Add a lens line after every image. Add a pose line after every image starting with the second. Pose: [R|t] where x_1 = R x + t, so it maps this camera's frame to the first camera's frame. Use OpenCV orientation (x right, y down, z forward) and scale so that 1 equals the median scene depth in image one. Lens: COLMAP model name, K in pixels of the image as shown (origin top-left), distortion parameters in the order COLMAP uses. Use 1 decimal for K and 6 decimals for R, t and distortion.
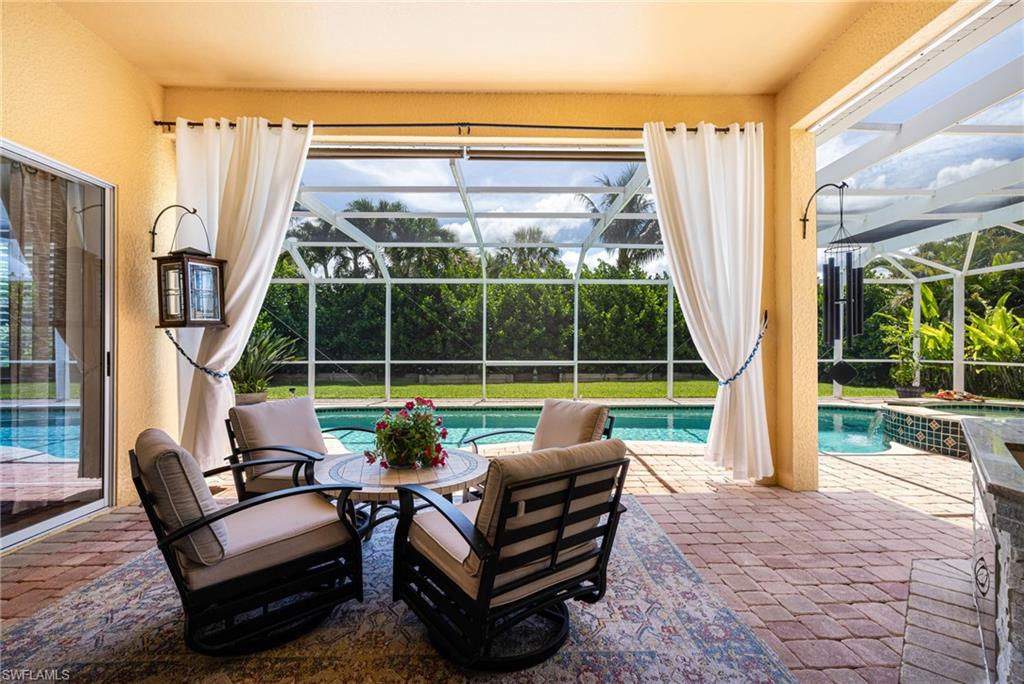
lens RADIAL K [[446.8, 0, 516.8], [0, 446.8, 345.0], [0, 0, 1]] dist [0.001455, -0.000503]
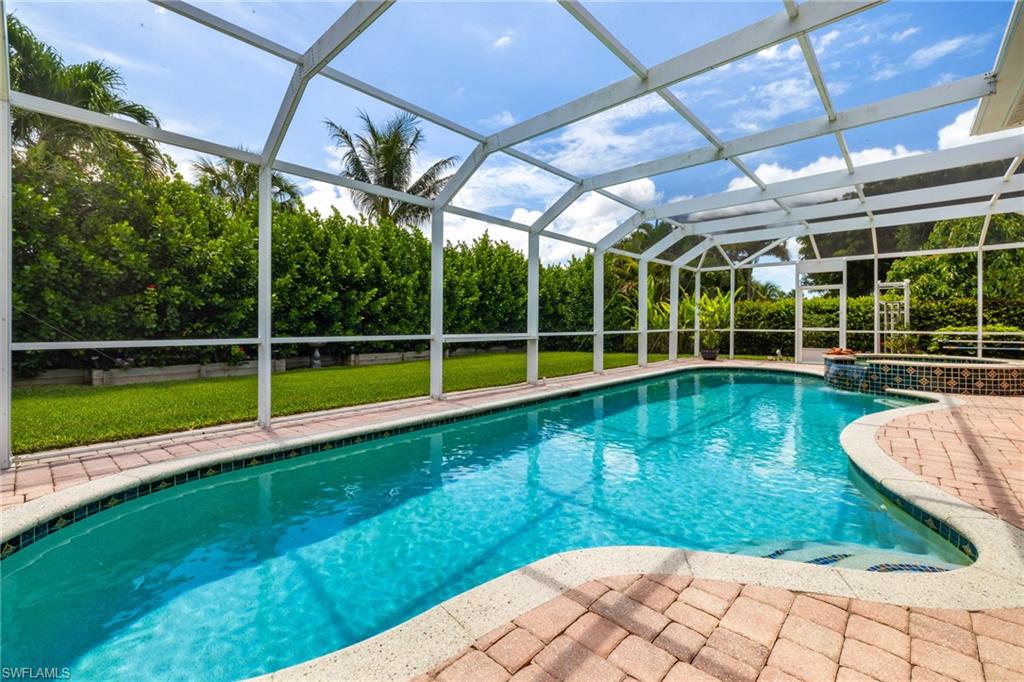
lens RADIAL K [[446.8, 0, 516.4], [0, 446.8, 322.4], [0, 0, 1]] dist [0.001455, -0.000503]
pose [[0.694529, 0.003629, 0.719456, -0.430240], [-0.002758, 0.999993, -0.002381, 0.018295], [-0.719460, -0.000331, 0.694534, 0.480864]]
